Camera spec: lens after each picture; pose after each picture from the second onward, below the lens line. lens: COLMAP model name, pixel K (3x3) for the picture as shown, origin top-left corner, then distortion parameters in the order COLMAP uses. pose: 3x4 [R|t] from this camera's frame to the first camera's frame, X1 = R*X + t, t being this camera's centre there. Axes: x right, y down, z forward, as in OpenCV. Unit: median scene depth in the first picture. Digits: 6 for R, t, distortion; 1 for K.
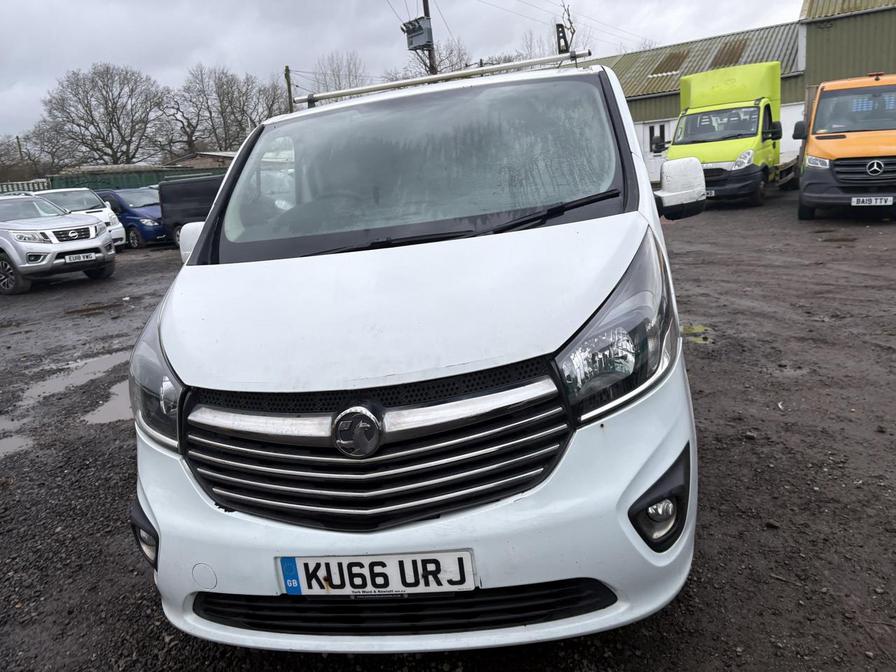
lens RADIAL K [[688.3, 0, 450.3], [0, 688.3, 332.4], [0, 0, 1]] dist [0.026736, -0.006220]
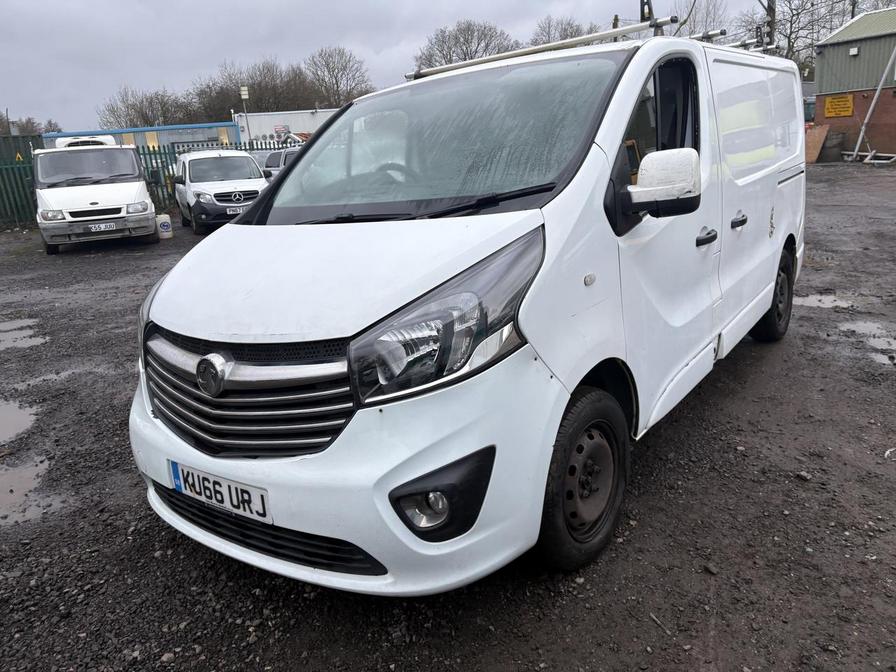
lens RADIAL K [[688.3, 0, 454.2], [0, 688.3, 336.8], [0, 0, 1]] dist [0.026736, -0.006220]
pose [[0.882349, 0.156003, -0.443986, 0.737878], [-0.122903, 0.987102, 0.102589, -0.097499], [0.454263, -0.035952, 0.890142, 0.095396]]
